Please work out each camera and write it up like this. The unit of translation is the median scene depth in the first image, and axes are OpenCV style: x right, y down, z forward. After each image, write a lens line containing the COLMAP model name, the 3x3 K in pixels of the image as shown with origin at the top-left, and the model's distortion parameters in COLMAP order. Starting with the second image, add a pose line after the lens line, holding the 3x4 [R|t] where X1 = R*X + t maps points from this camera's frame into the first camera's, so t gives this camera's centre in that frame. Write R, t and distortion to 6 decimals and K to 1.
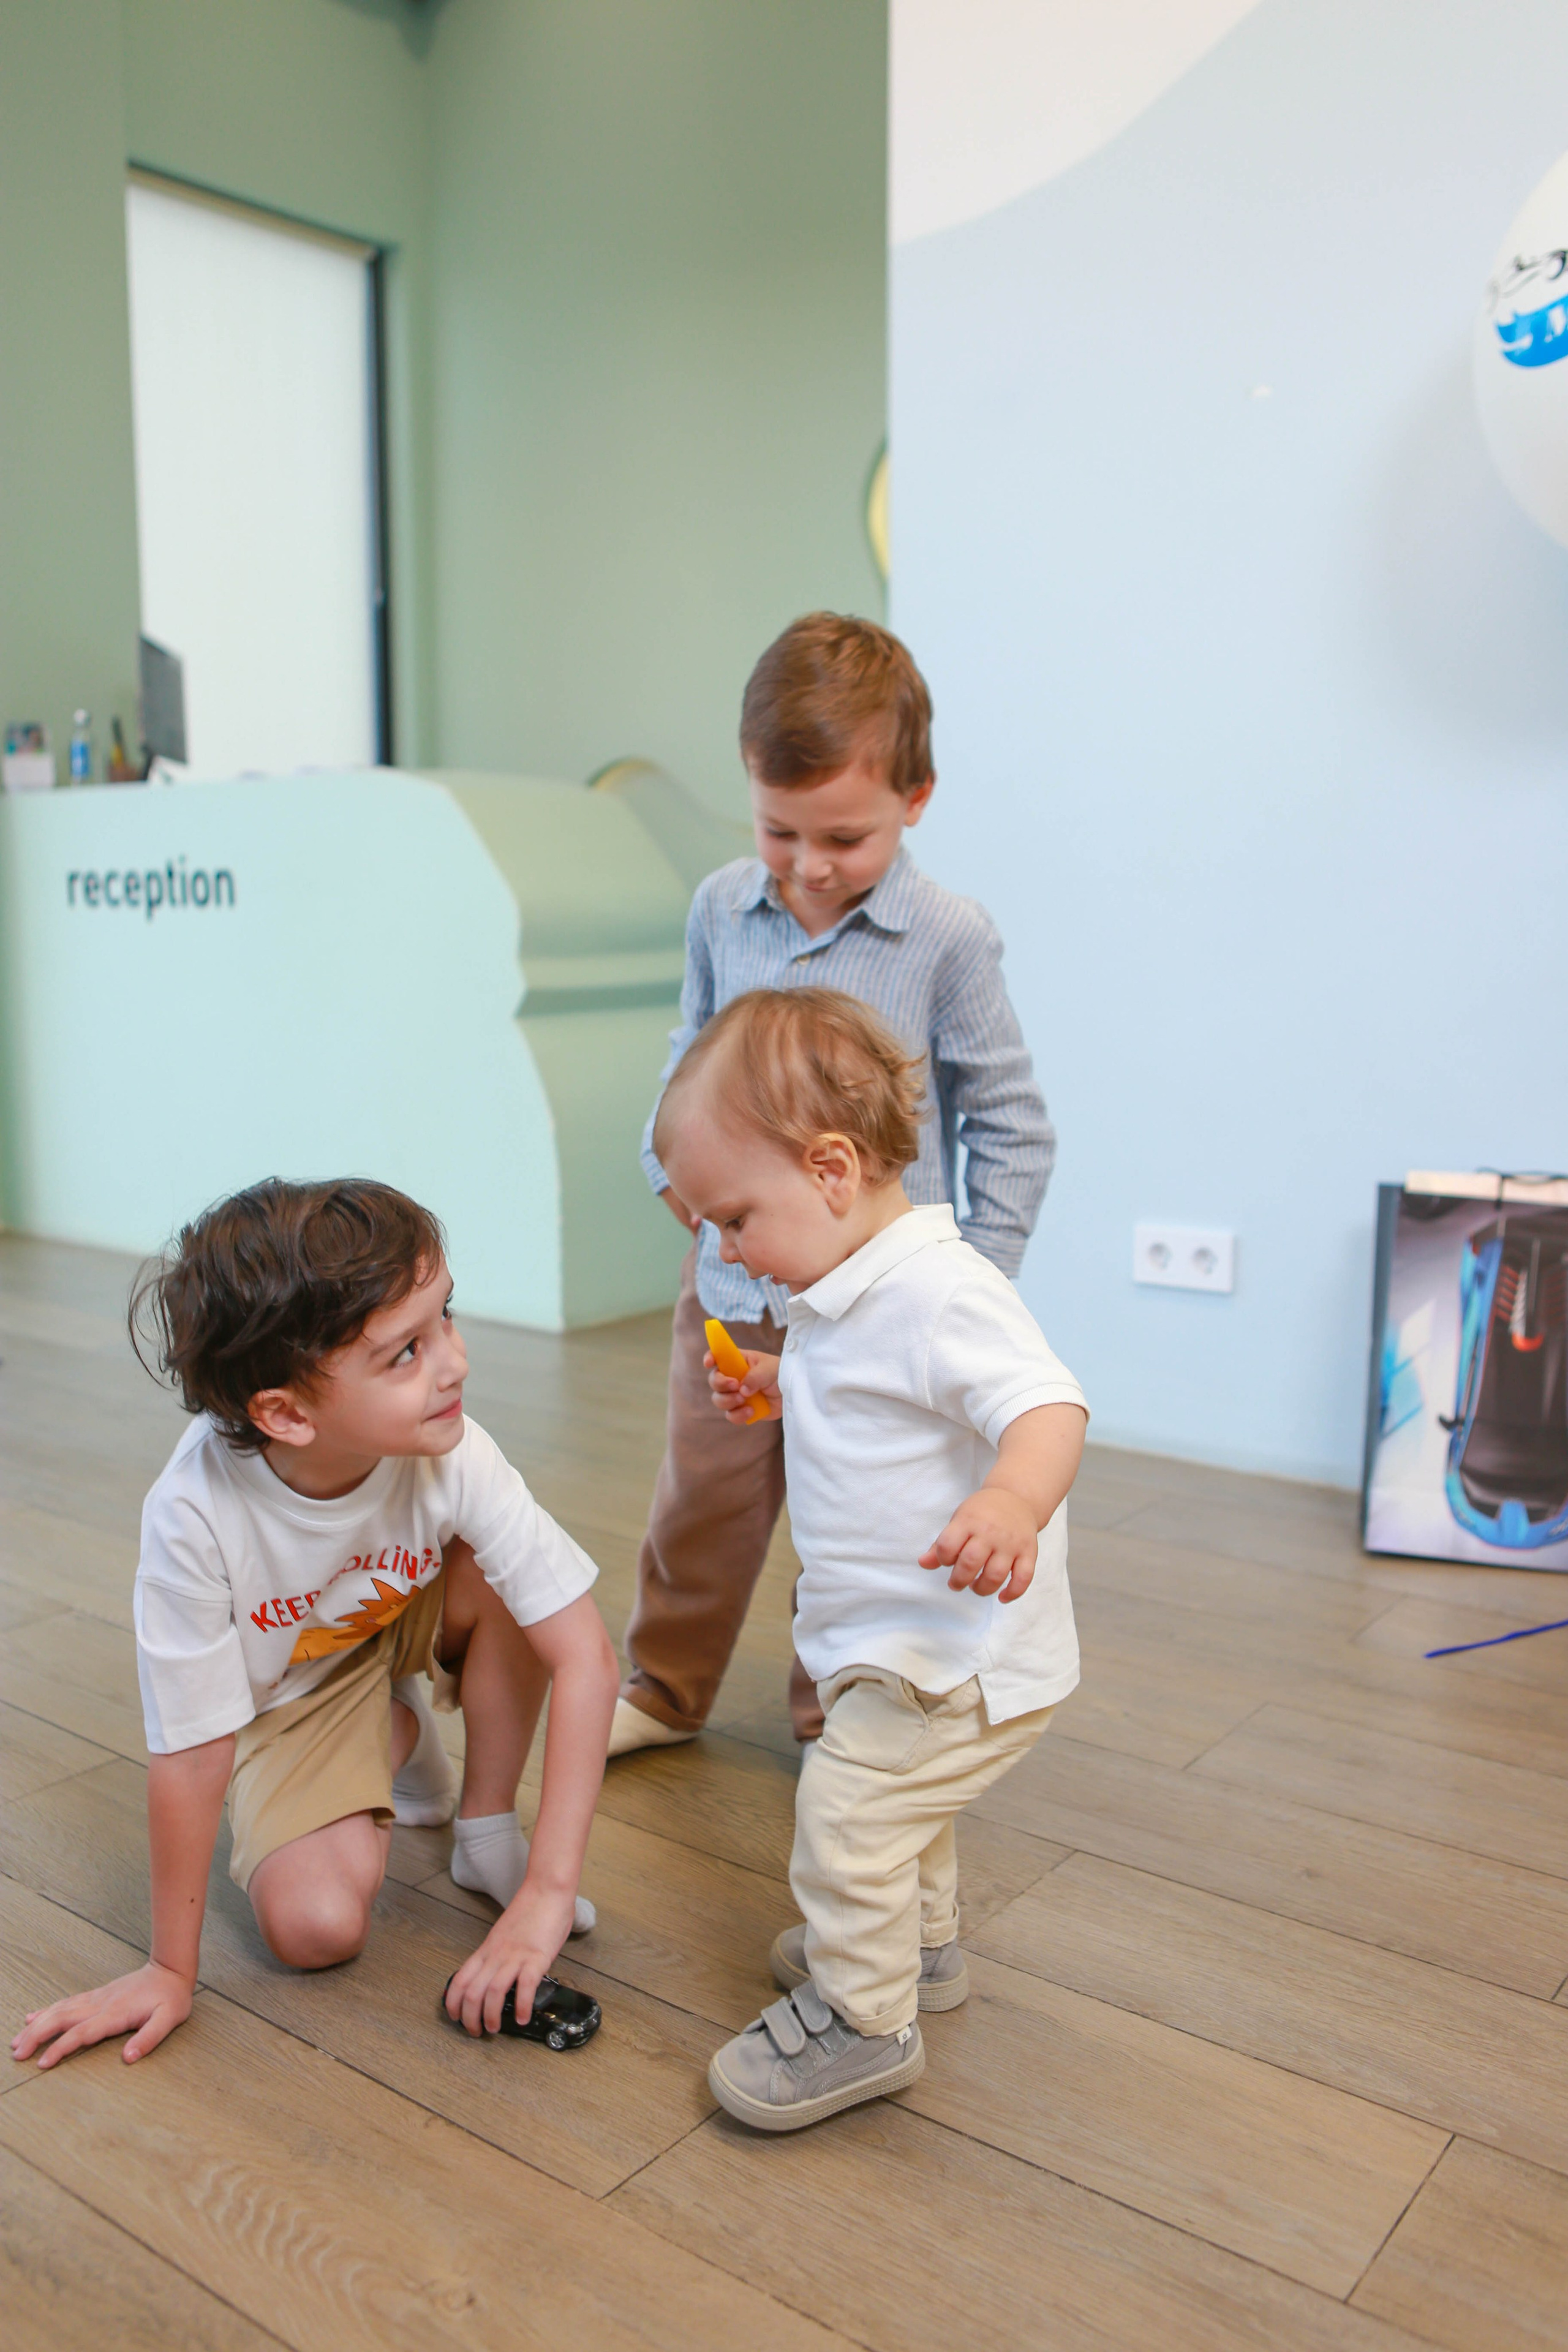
lens RADIAL K [[1981.0, 0, 747.2], [0, 1981.0, 1180.1], [0, 0, 1]] dist [-0.081475, 0.090470]
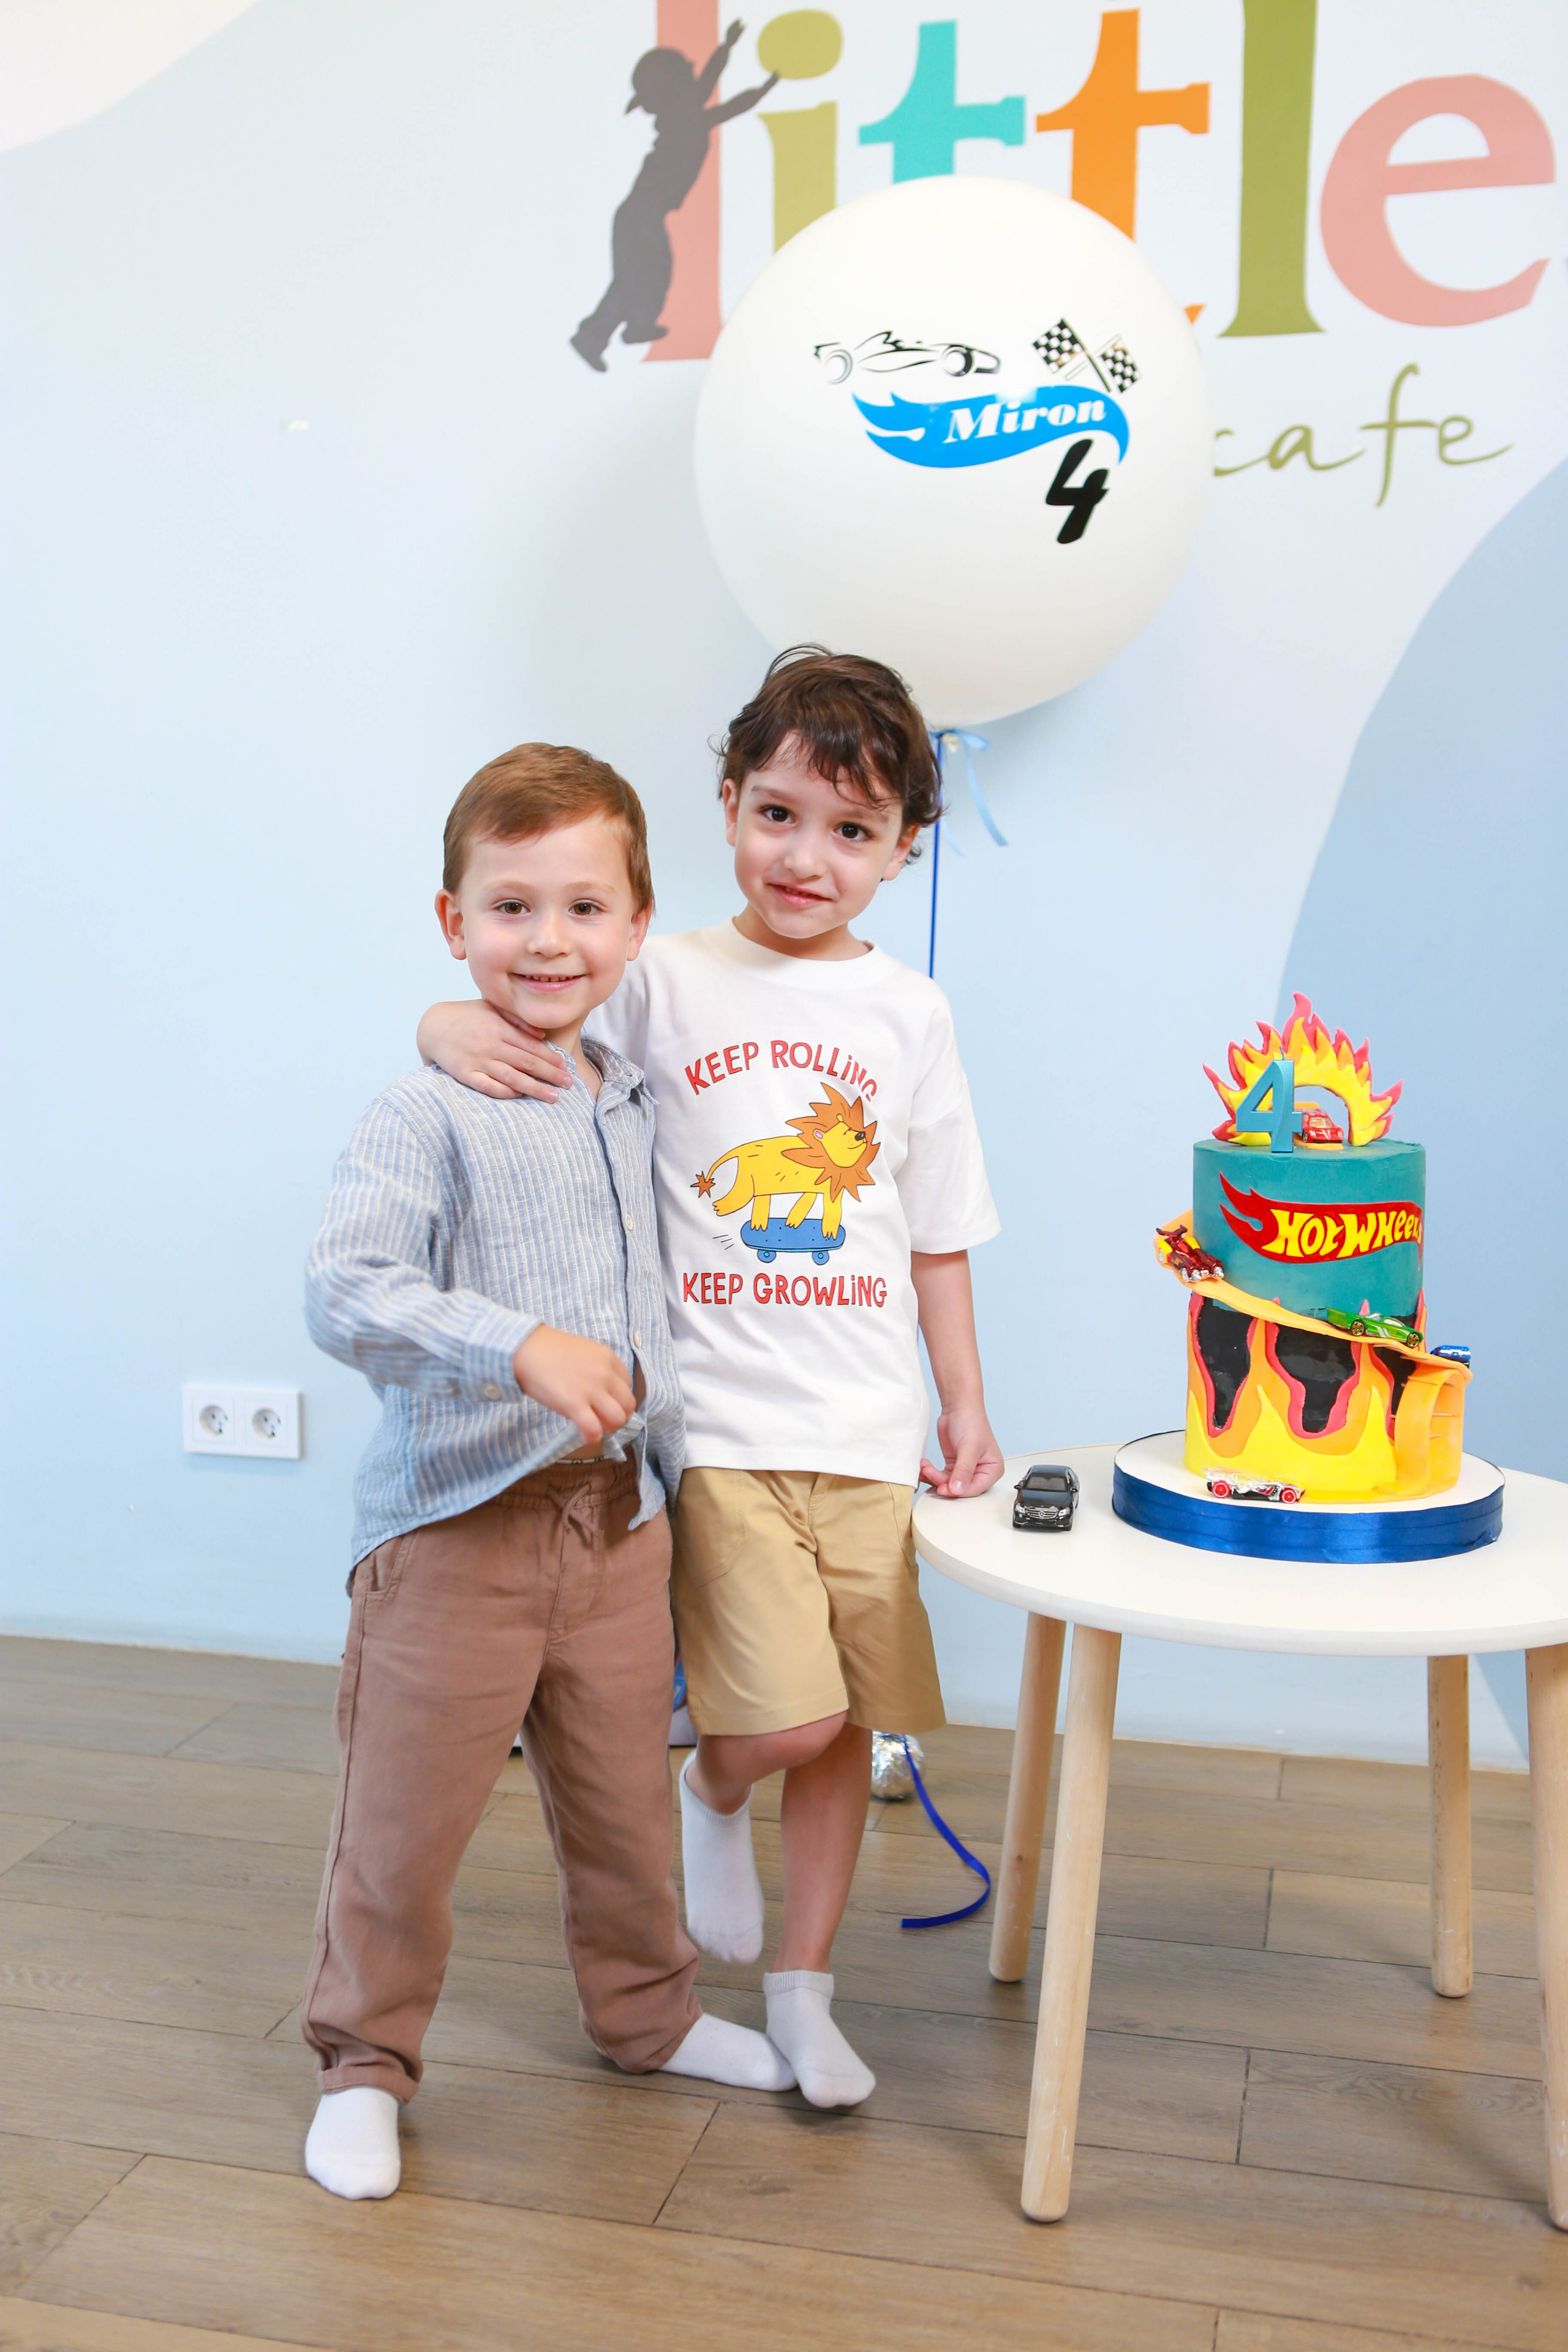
lens RADIAL K [[2485.8, 0, 777.3], [0, 2485.8, 1194.8], [0, 0, 1]] dist [-0.029400, 0.034534]
pose [[0.909387, -0.035055, 0.414472, -0.020558], [0.044706, 0.998908, -0.013604, -0.064062], [-0.413542, 0.030901, 0.909960, -0.147274]]
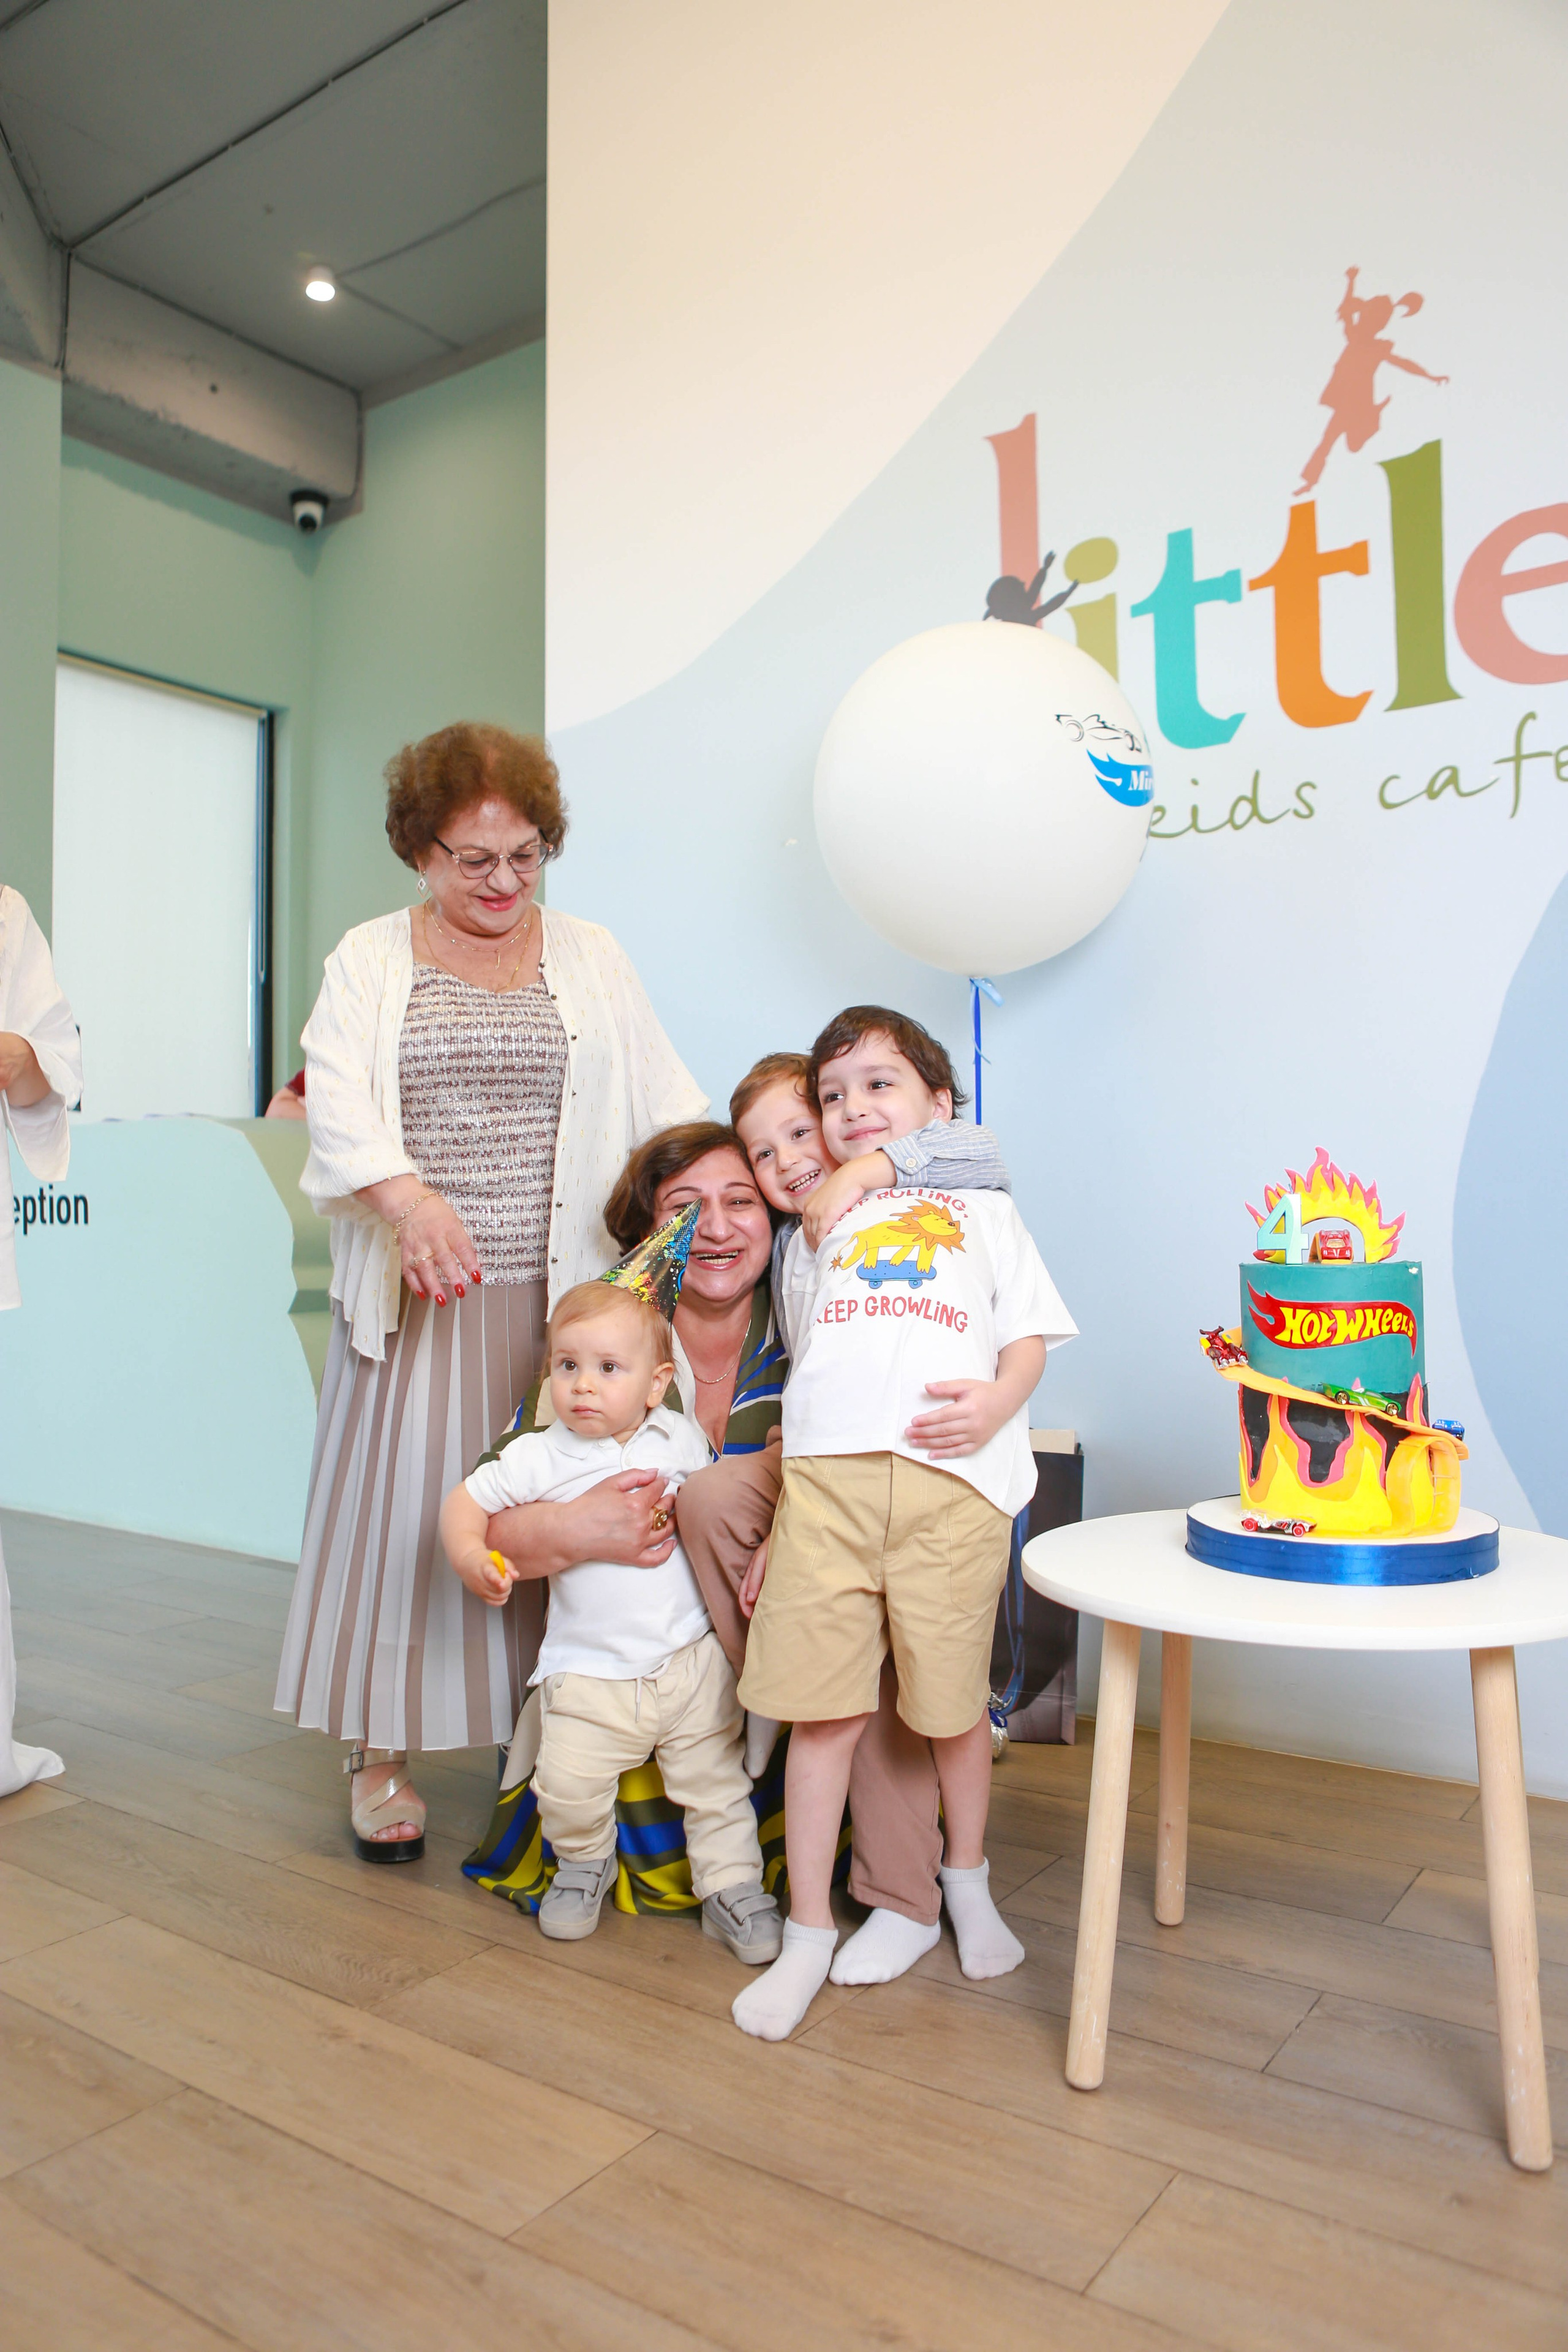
lens RADIAL K [[1689.5, 0, 736.7], [0, 1689.5, 1177.1], [0, 0, 1]] dist [-0.104944, 0.079925]
pose [[0.998837, -0.001679, 0.048182, 0.294558], [0.009542, 0.986510, -0.163421, 0.022623], [-0.047258, 0.163690, 0.985379, -0.183730]]
